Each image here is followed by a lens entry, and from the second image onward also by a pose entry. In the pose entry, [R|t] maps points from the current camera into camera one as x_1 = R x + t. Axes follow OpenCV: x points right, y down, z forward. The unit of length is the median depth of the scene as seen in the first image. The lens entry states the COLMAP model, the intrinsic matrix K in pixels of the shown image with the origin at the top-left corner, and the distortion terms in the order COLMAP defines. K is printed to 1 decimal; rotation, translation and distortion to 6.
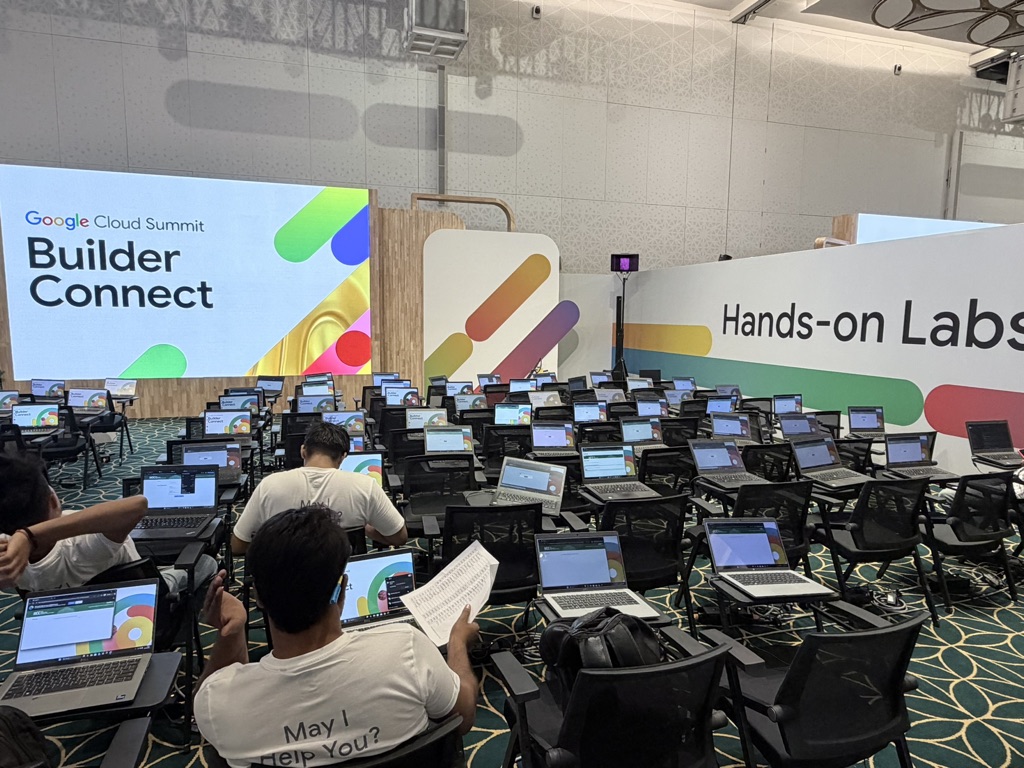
lens RADIAL K [[634.4, 0, 485.5], [0, 634.4, 388.2], [0, 0, 1]] dist [-0.001119, 0.000607]
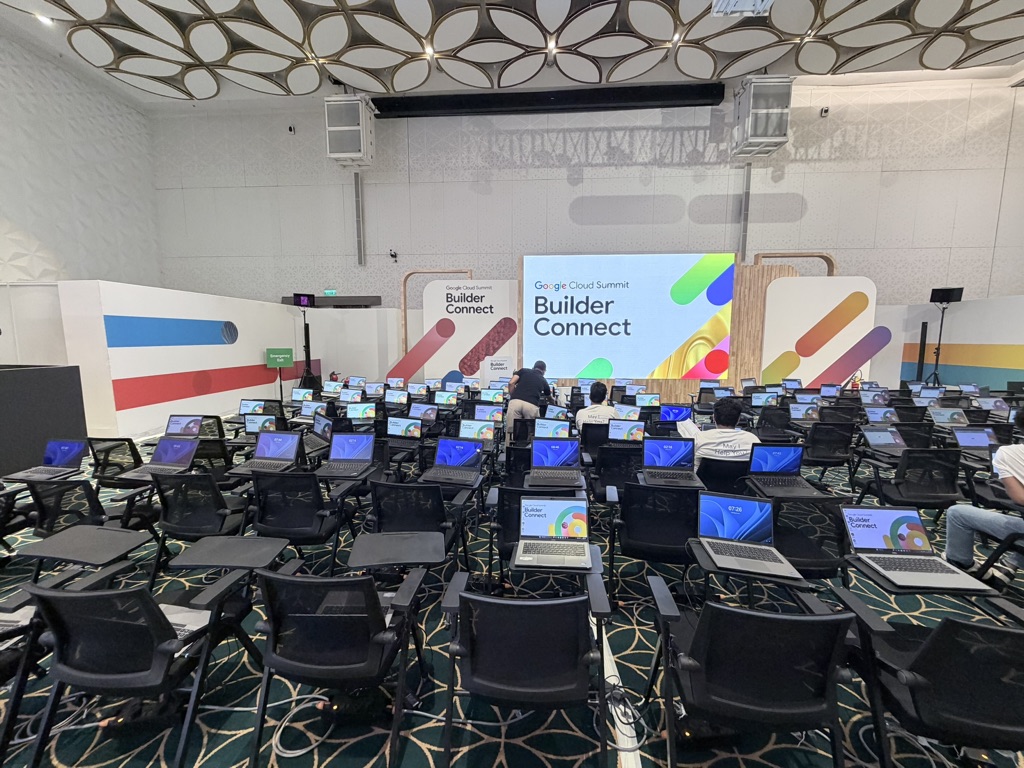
lens RADIAL K [[412.8, 0, 508.0], [0, 412.8, 387.6], [0, 0, 1]] dist [-0.001587, 0.000056]
pose [[0.932089, 0.032609, -0.360759, -0.238842], [-0.031920, 0.999459, 0.007869, 0.004773], [0.360820, 0.004181, 0.932626, -0.058679]]
